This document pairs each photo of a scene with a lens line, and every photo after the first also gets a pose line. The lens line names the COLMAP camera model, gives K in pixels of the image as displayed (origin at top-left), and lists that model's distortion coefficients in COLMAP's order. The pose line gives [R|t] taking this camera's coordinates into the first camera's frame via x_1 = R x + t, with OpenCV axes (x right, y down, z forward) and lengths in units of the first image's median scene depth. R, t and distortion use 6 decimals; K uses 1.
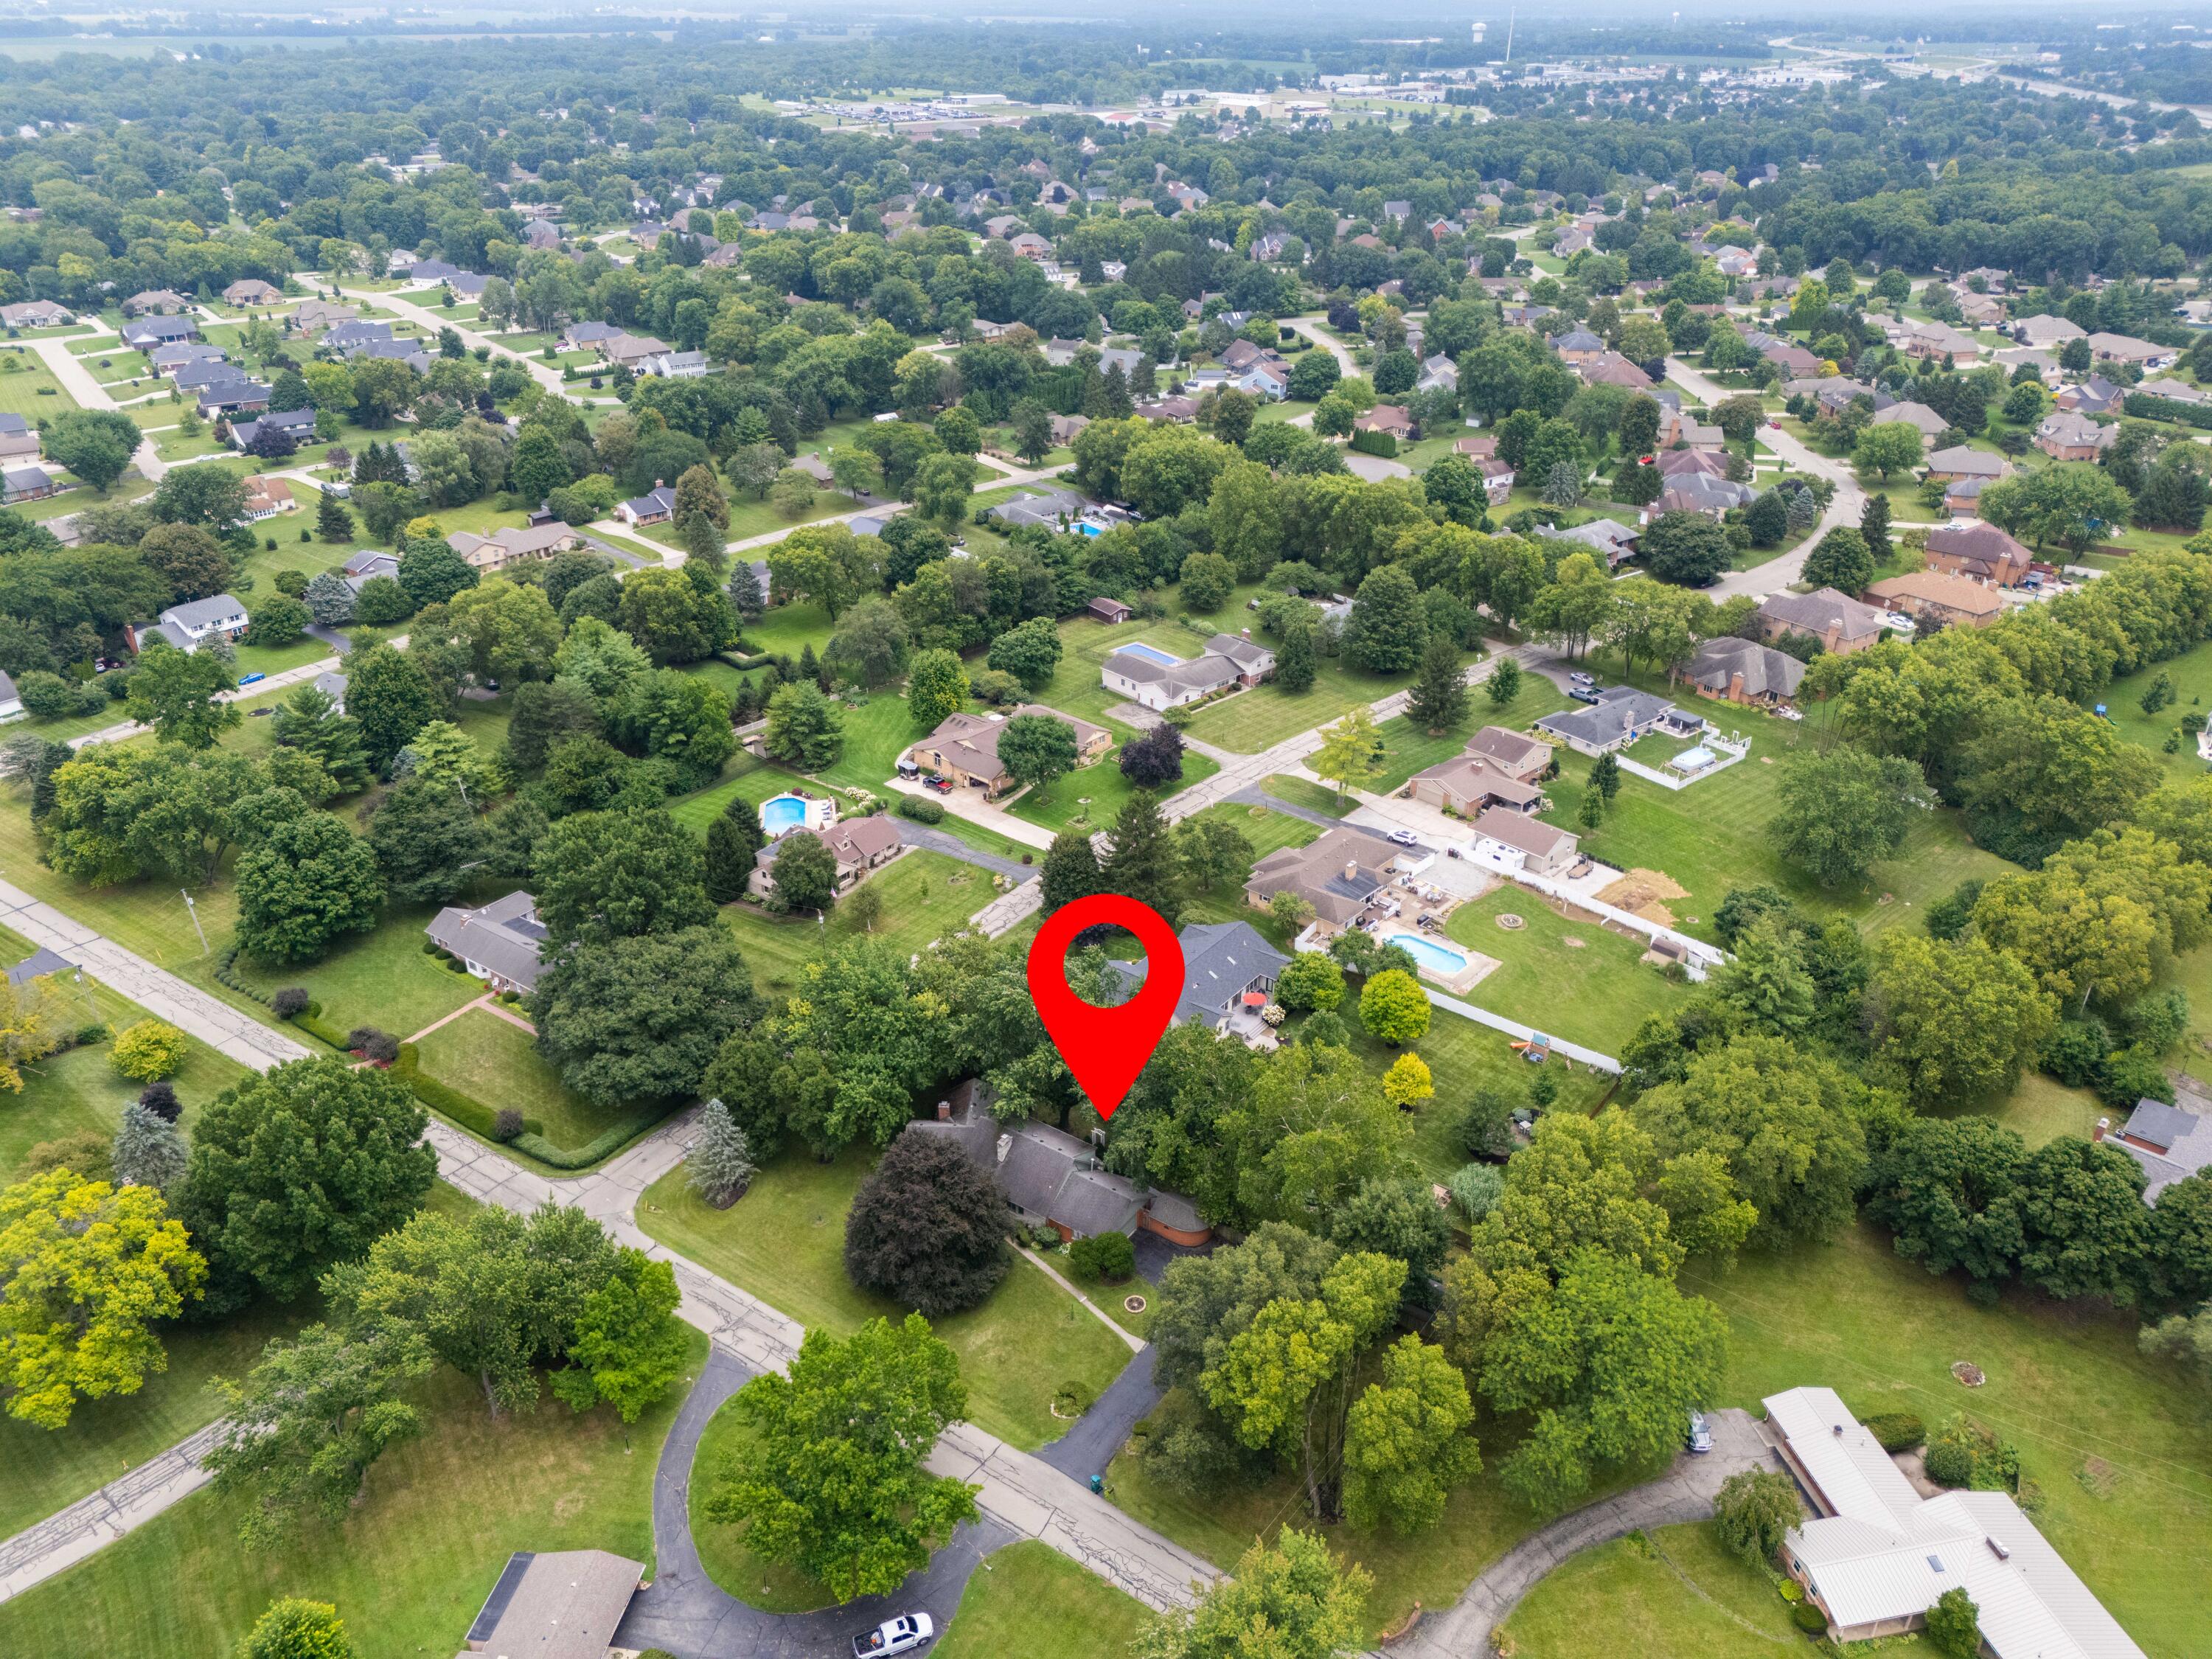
lens RADIAL K [[1616.7, 0, 1109.8], [0, 1616.7, 826.4], [0, 0, 1]] dist [0.060572, -0.044093]
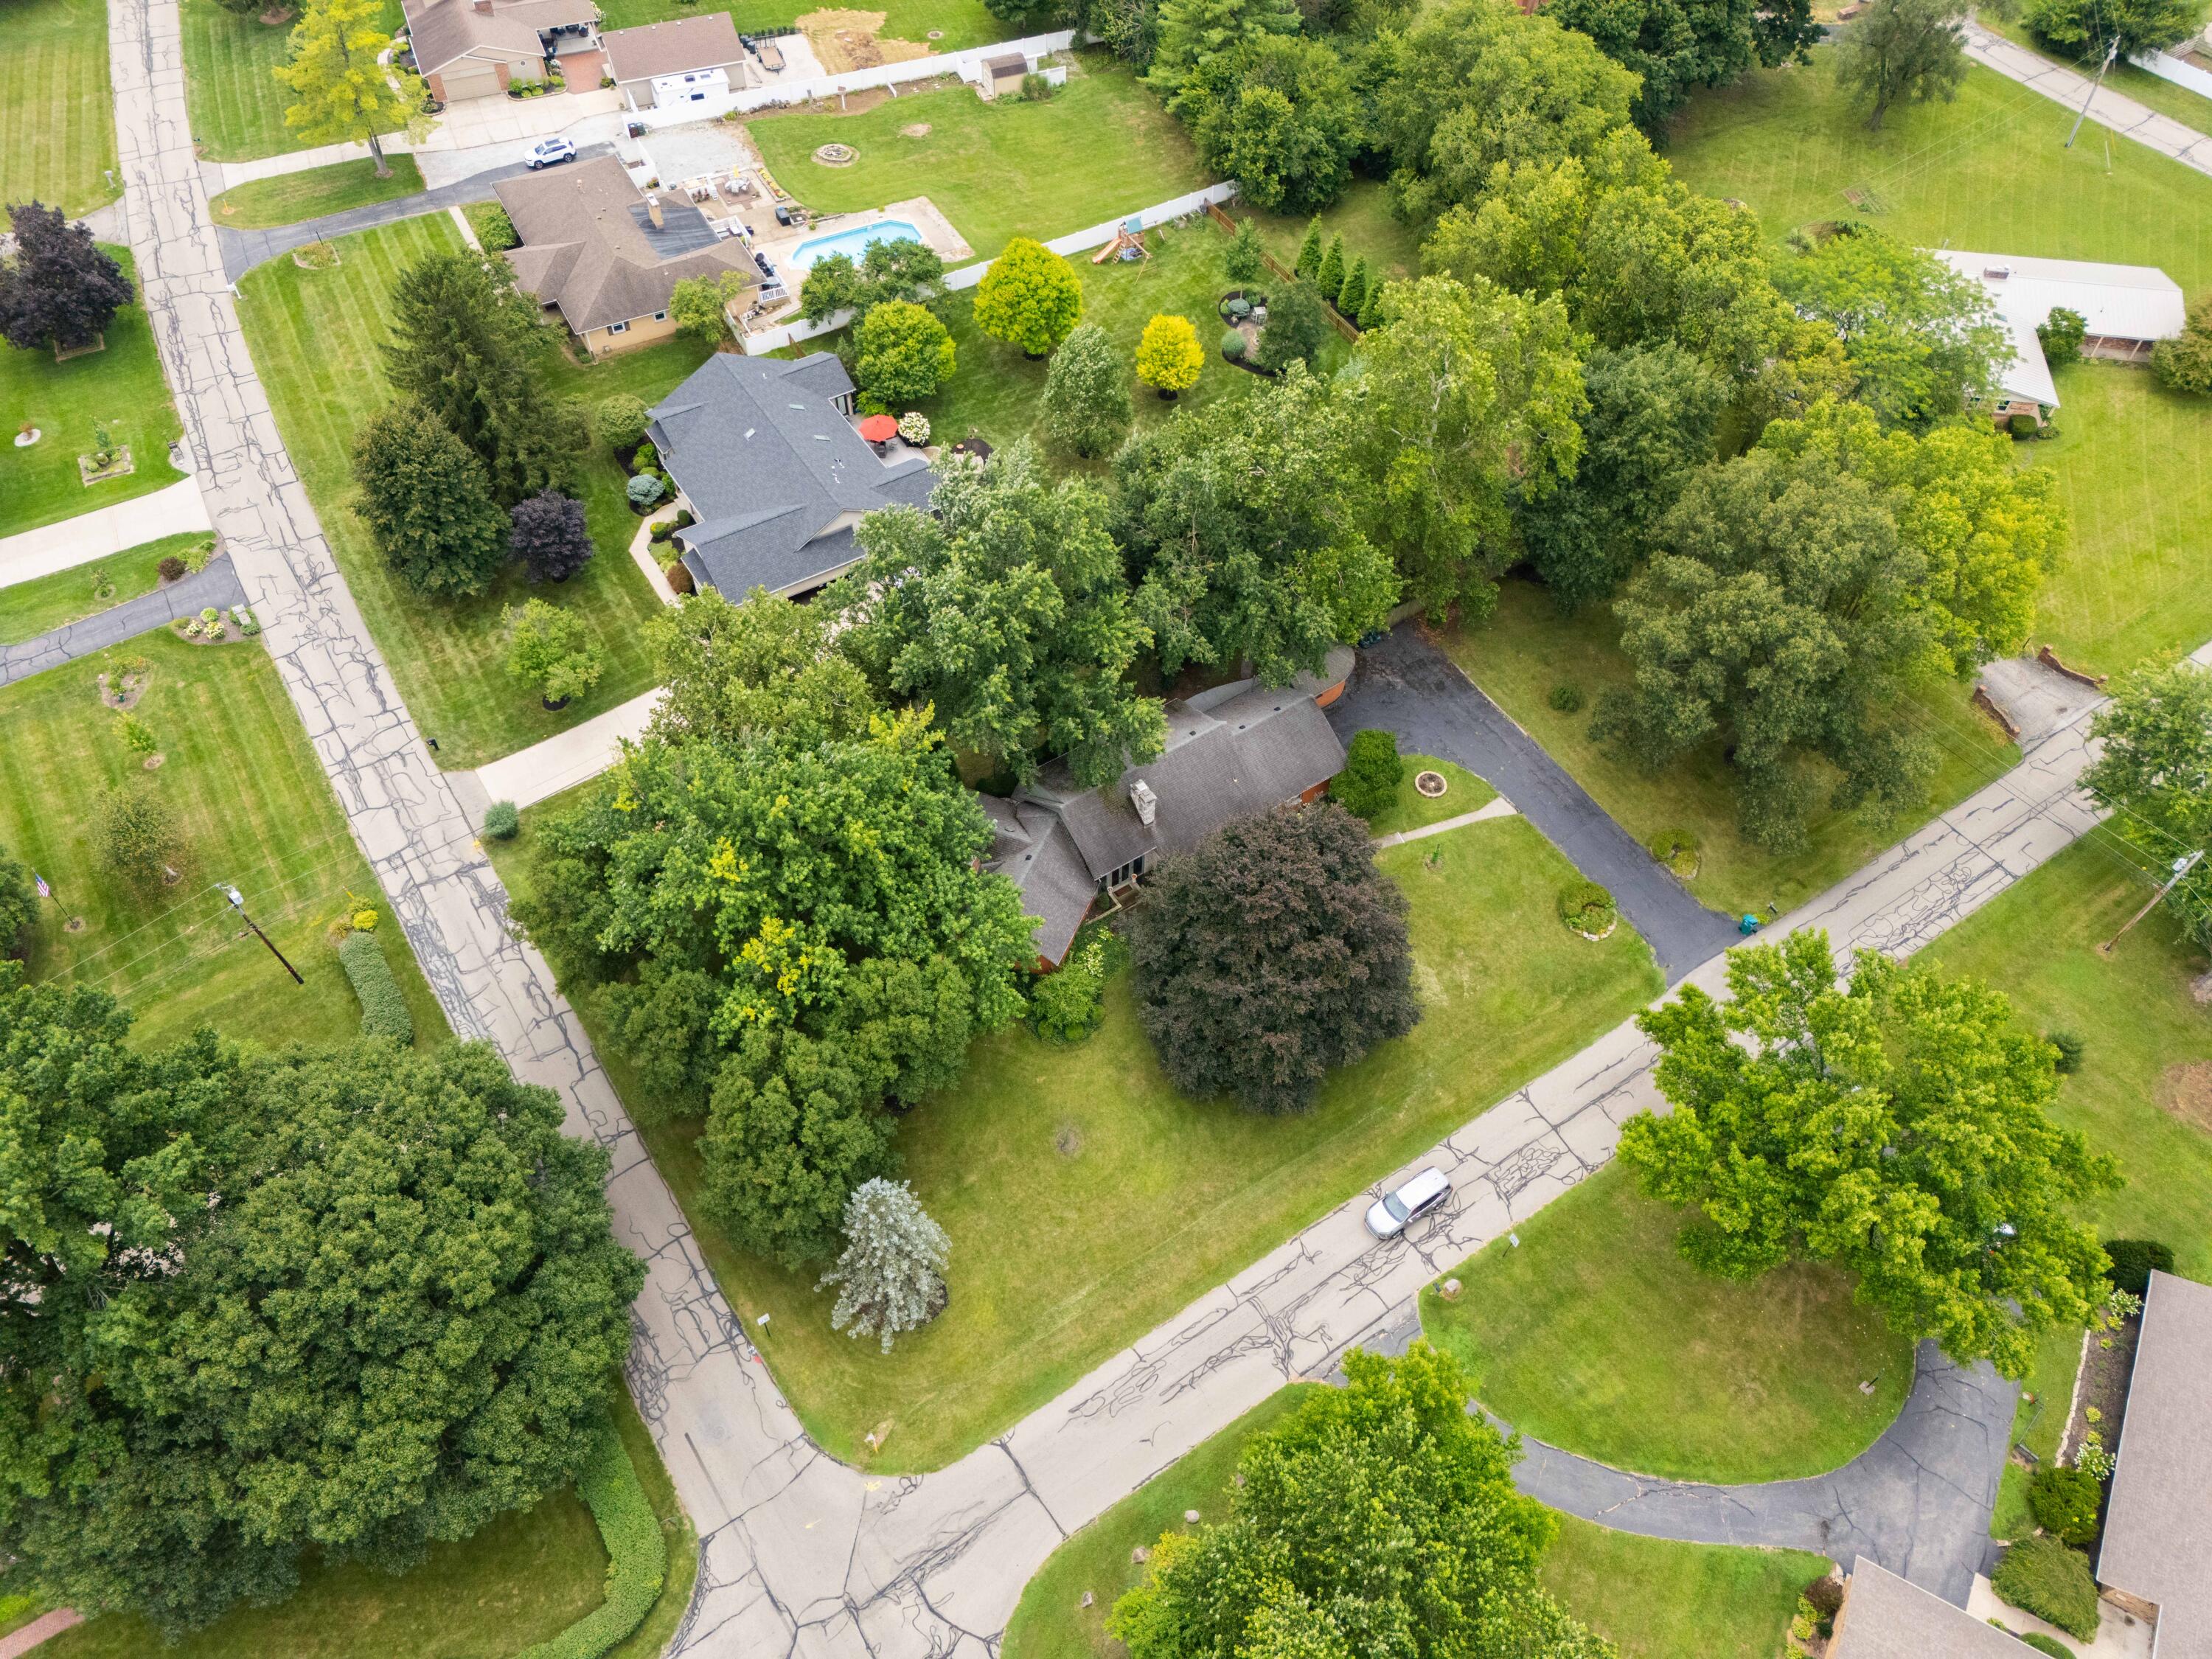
lens RADIAL K [[1609.3, 0, 1100.6], [0, 1609.3, 836.1], [0, 0, 1]] dist [0.036247, -0.008374]
pose [[0.362694, -0.735233, 0.572614, -0.375876], [0.421226, 0.677442, 0.603027, -0.133438], [-0.831277, 0.022486, 0.555403, 0.641317]]
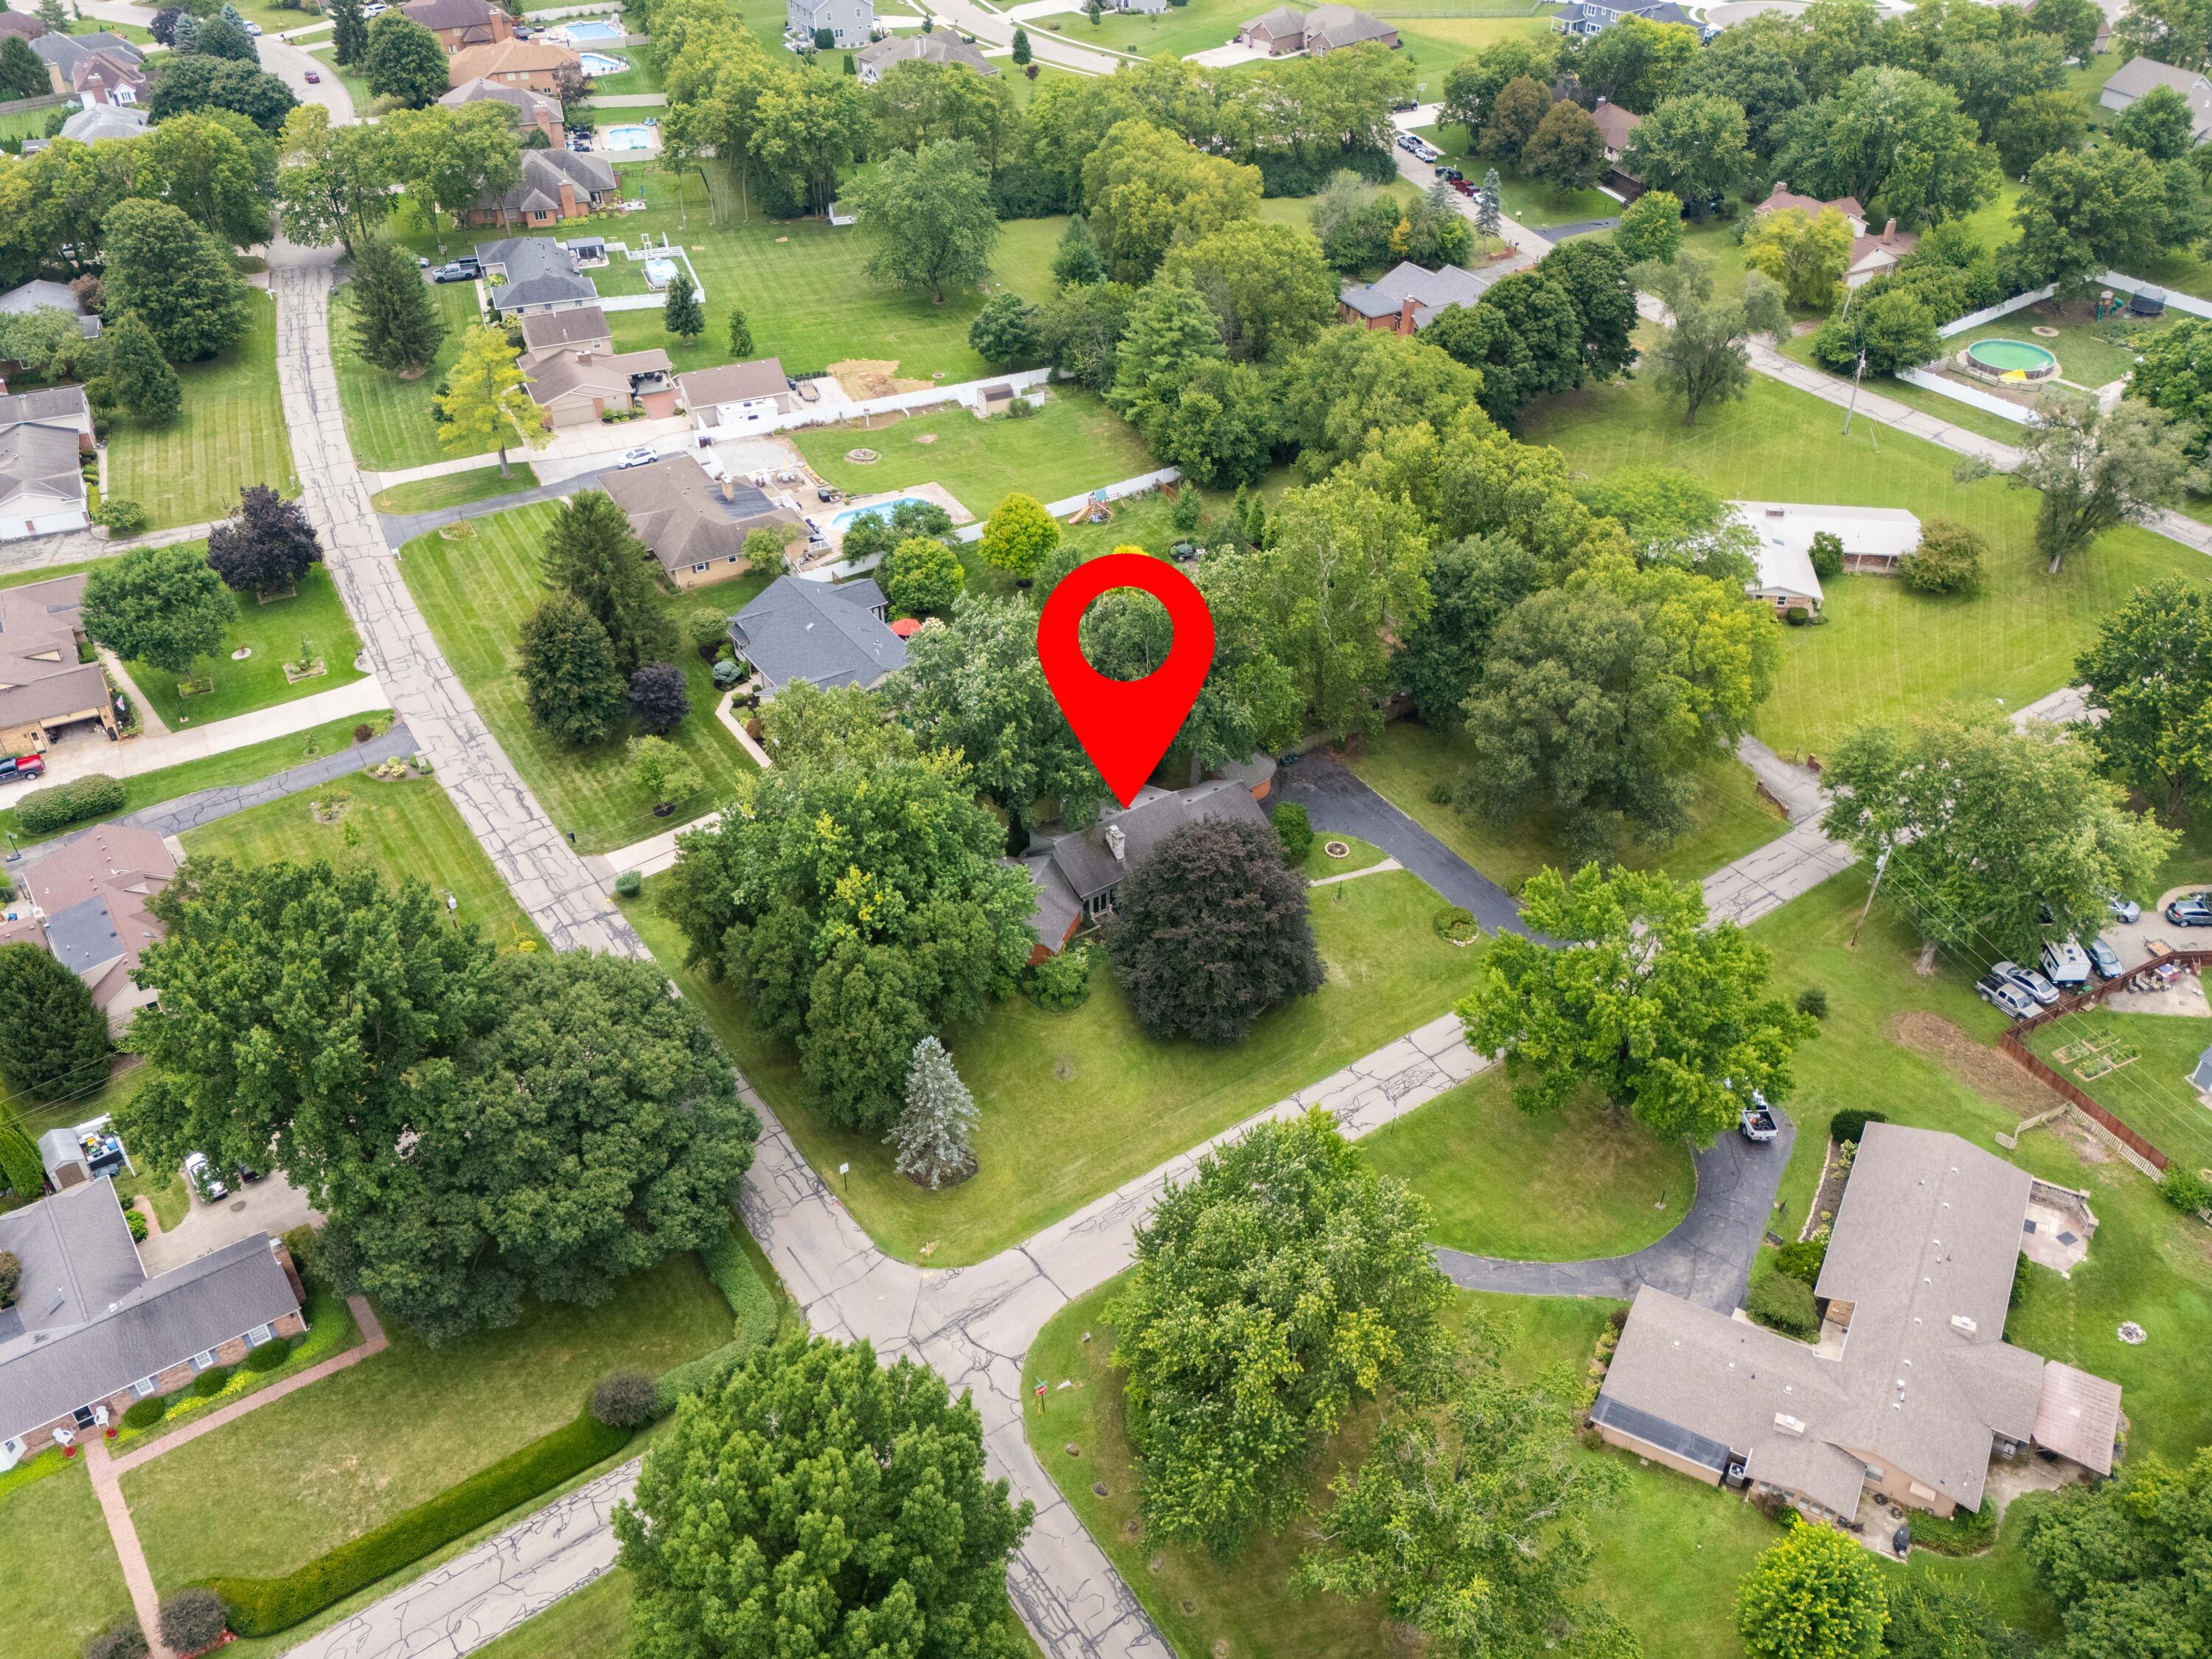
lens RADIAL K [[1789.2, 0, 1080.9], [0, 1789.2, 902.6], [0, 0, 1]] dist [0.070839, -0.068508]
pose [[0.348727, -0.598398, 0.721324, -0.649950], [0.436983, 0.784676, 0.439692, -0.148927], [-0.829117, 0.161874, 0.535128, 0.517917]]
